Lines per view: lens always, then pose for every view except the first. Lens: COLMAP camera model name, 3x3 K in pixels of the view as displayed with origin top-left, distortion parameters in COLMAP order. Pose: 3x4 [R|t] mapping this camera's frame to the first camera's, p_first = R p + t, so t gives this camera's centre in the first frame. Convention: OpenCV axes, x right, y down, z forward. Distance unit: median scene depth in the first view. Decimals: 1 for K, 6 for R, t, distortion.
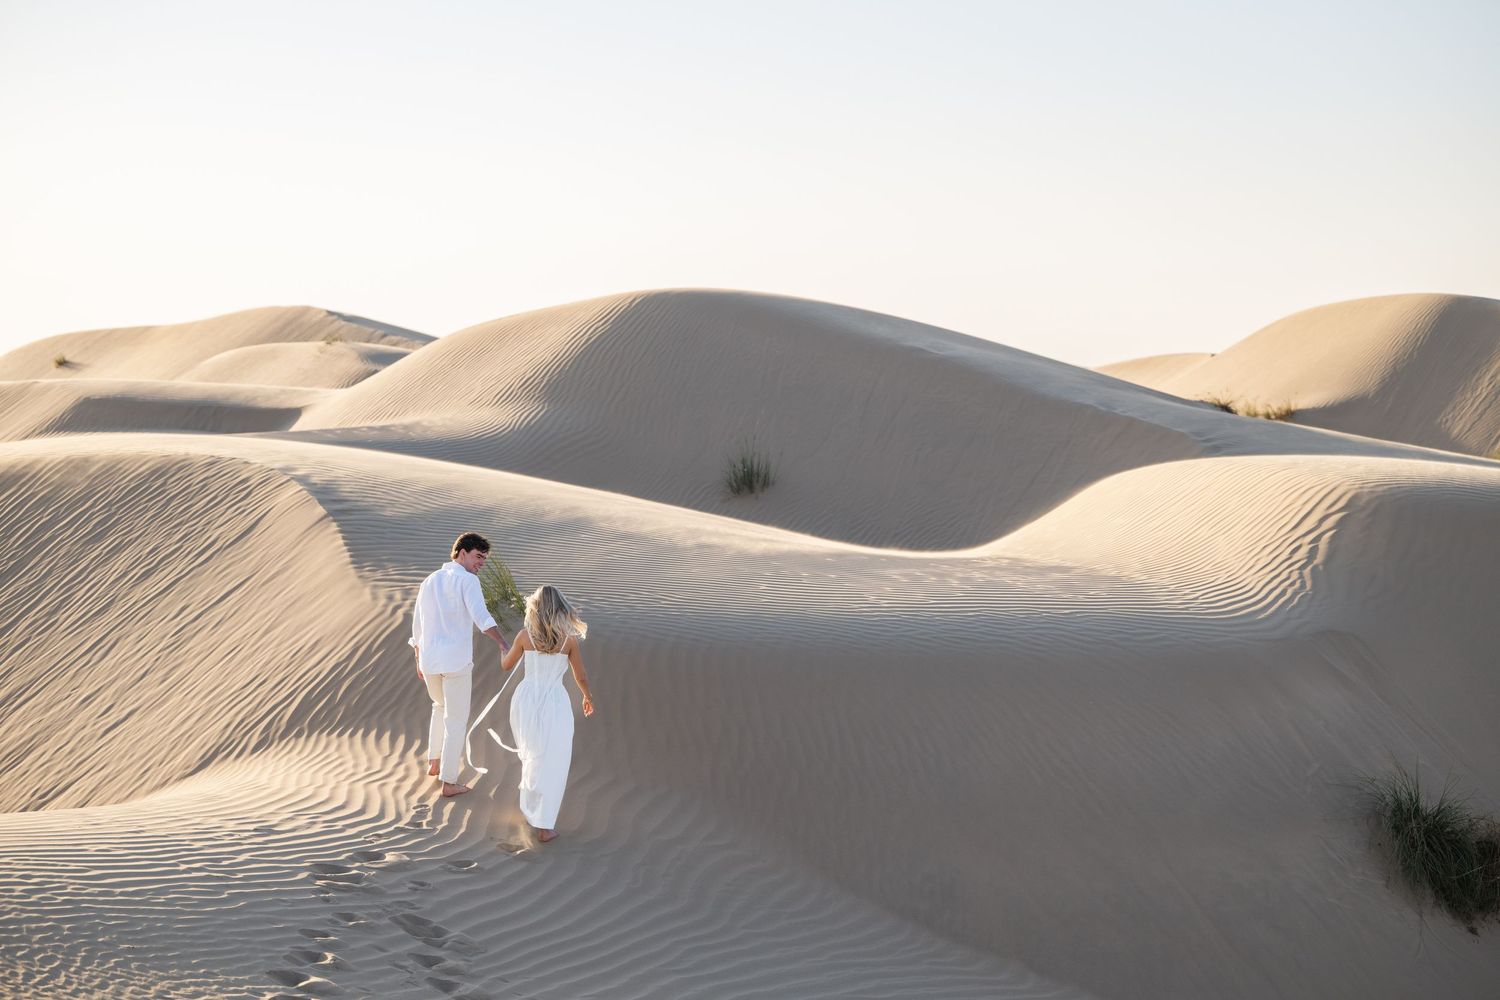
lens RADIAL K [[3703.9, 0, 747.7], [0, 3703.9, 499.0], [0, 0, 1]] dist [-0.044725, 0.000000]
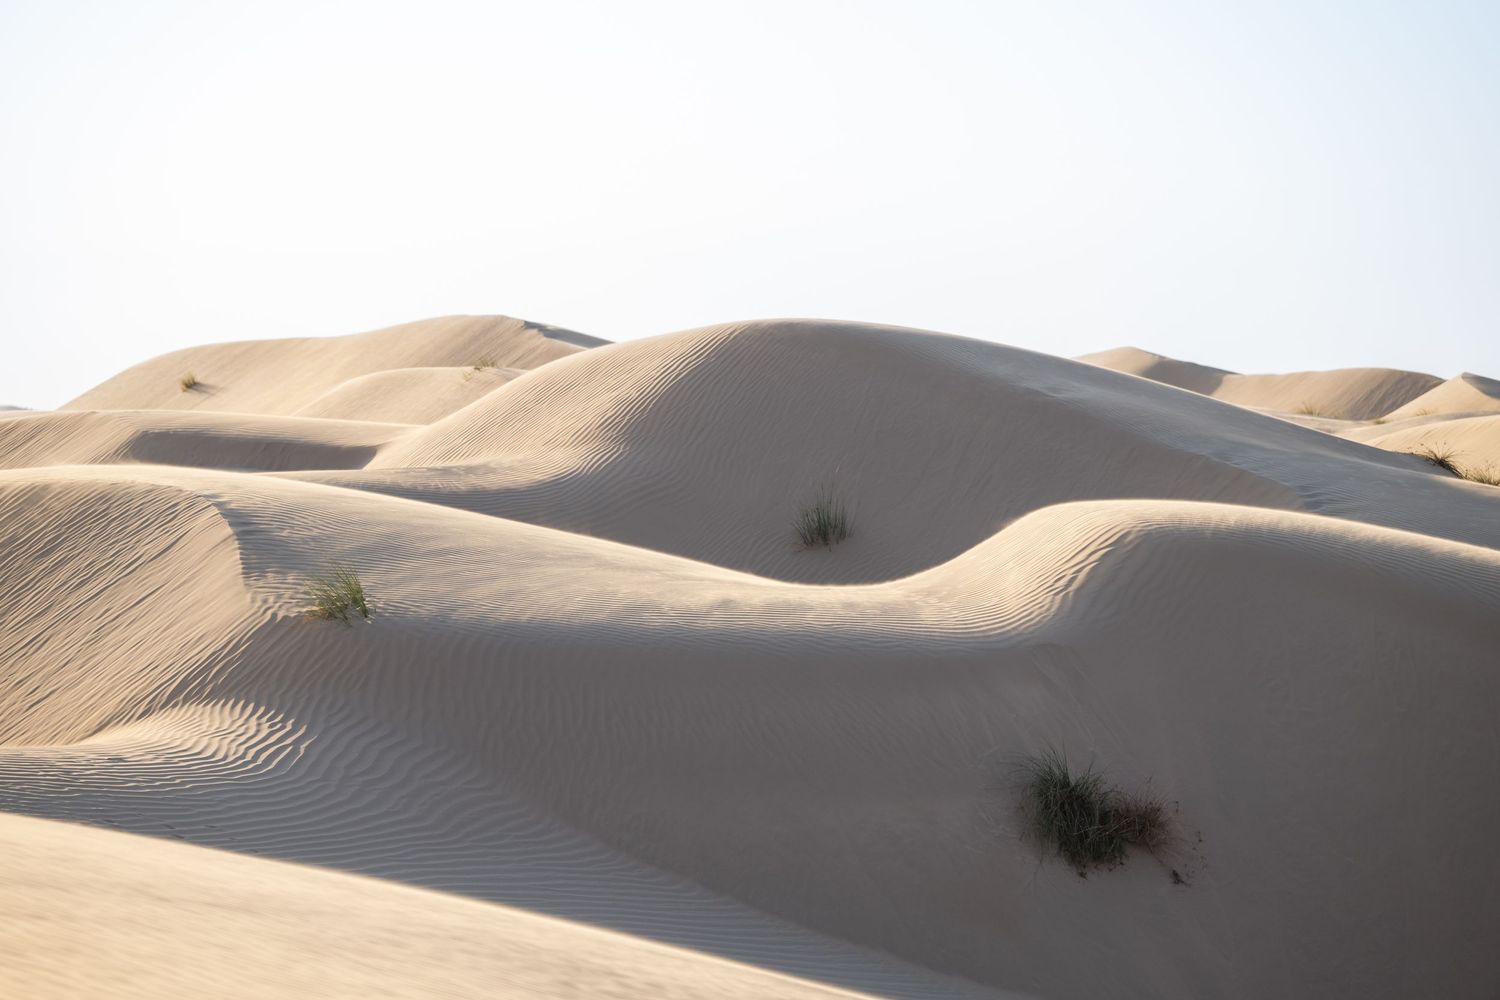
lens RADIAL K [[6167.6, 0, 749.6], [0, 6167.6, 498.5], [0, 0, 1]] dist [-0.180420, 0.000000]
pose [[0.993422, 0.016108, -0.113376, 0.258588], [-0.018162, 0.999689, -0.017104, 0.022310], [0.113065, 0.019050, 0.993405, -0.878273]]
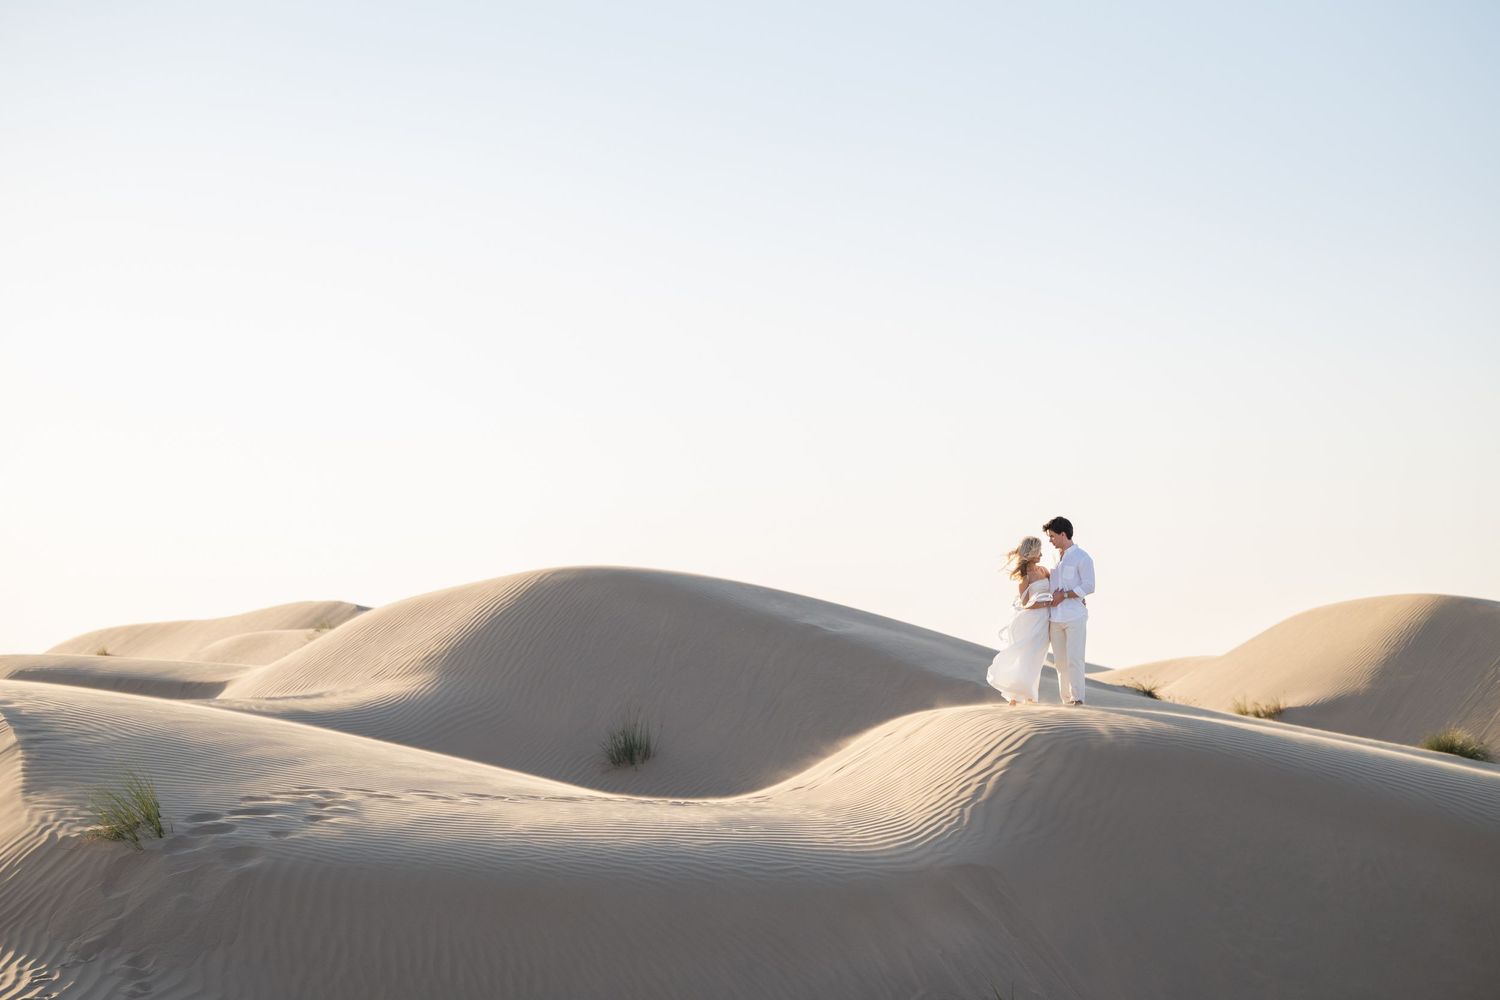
lens RADIAL K [[3692.9, 0, 757.4], [0, 3692.9, 500.9], [0, 0, 1]] dist [-0.016718, 0.000000]
pose [[0.999027, 0.008588, -0.043258, 0.129301], [-0.012323, 0.996147, -0.086825, 0.022700], [0.042346, 0.087274, 0.995284, -0.011421]]
